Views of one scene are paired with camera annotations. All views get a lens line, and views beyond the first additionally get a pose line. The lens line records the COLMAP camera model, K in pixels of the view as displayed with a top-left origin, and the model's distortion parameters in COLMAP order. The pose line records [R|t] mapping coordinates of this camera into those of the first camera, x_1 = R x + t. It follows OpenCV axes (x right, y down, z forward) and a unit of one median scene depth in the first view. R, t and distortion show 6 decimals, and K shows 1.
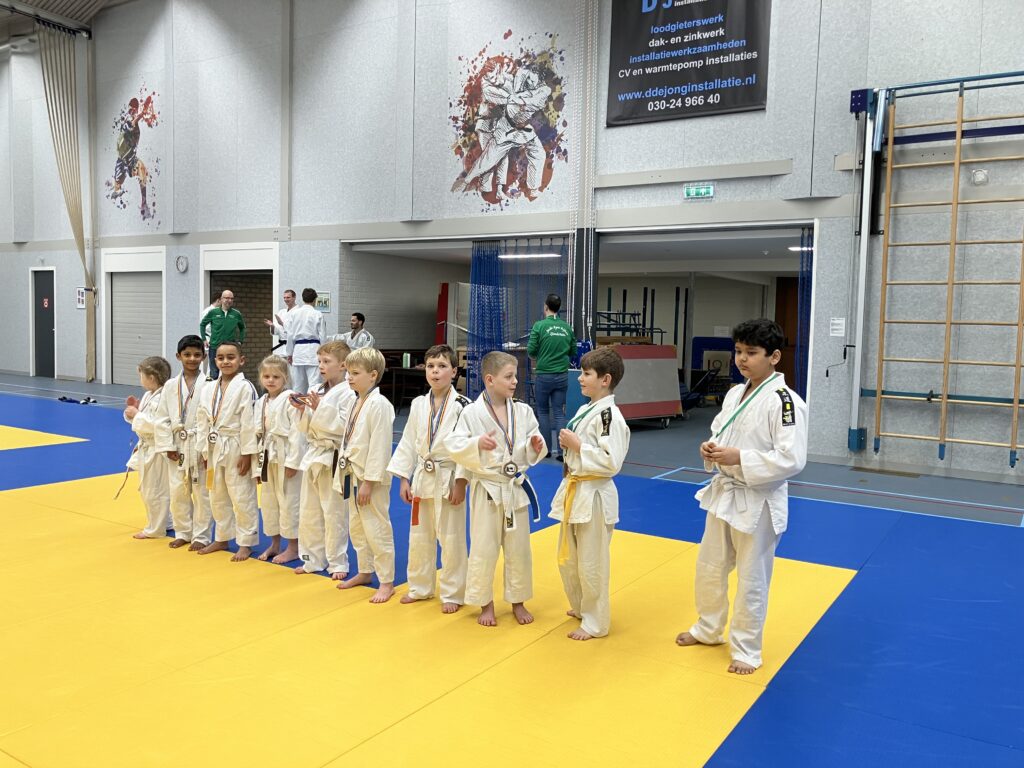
lens RADIAL K [[825.3, 0, 502.5], [0, 825.3, 378.0], [0, 0, 1]] dist [0.018713, -0.032454]
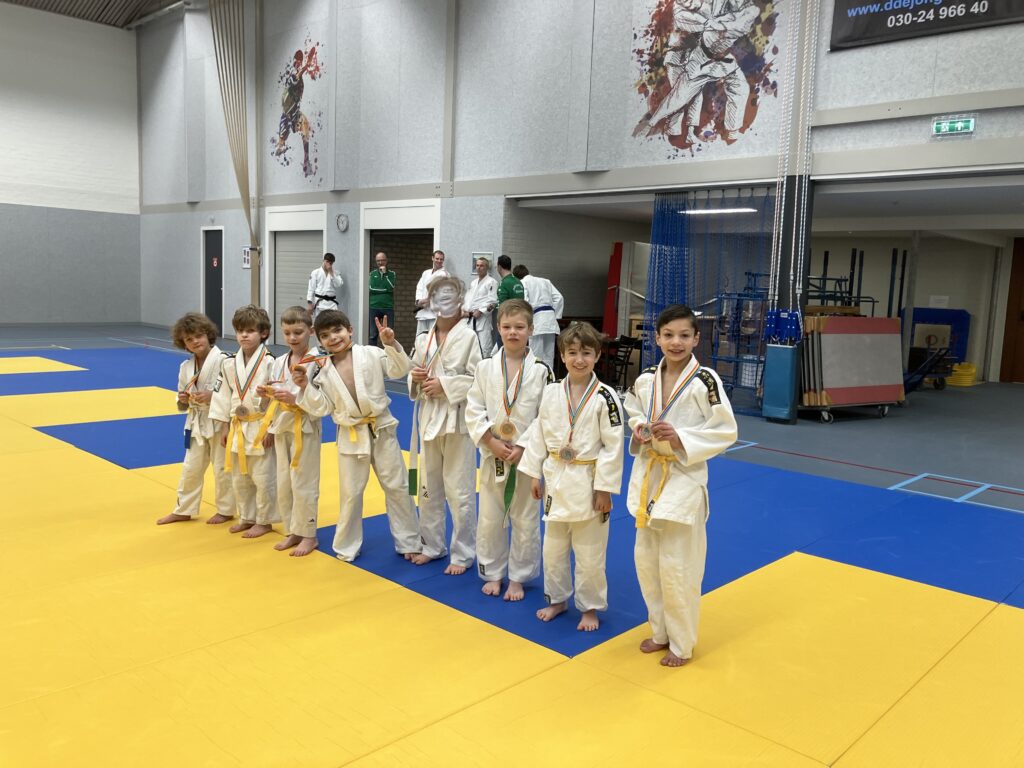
lens RADIAL K [[825.3, 0, 506.1], [0, 825.3, 368.5], [0, 0, 1]] dist [0.018713, -0.032454]
pose [[0.983328, 0.030886, -0.179197, -0.028395], [-0.025146, 0.999098, 0.034217, -0.007248], [0.180093, -0.029140, 0.983218, 0.105533]]
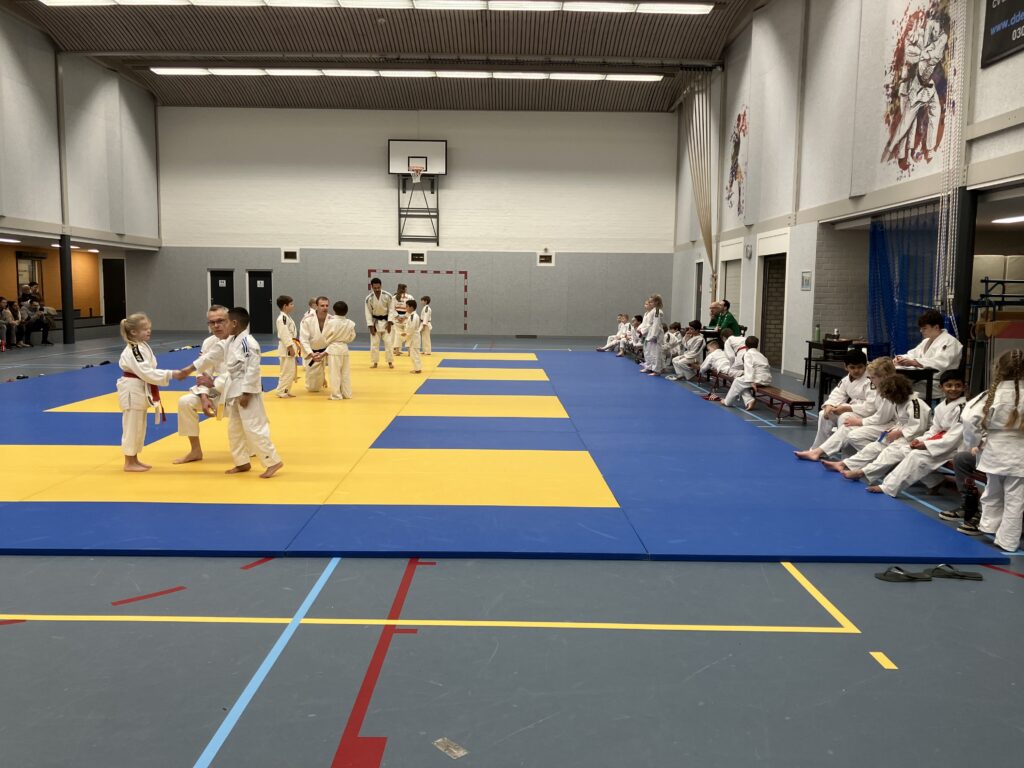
lens RADIAL K [[825.3, 0, 509.1], [0, 825.3, 375.3], [0, 0, 1]] dist [0.018713, -0.032454]
pose [[0.541180, 0.066324, -0.838287, 0.515939], [-0.055055, 0.997540, 0.043382, 0.005977], [0.839103, 0.022675, 0.543500, 0.104360]]
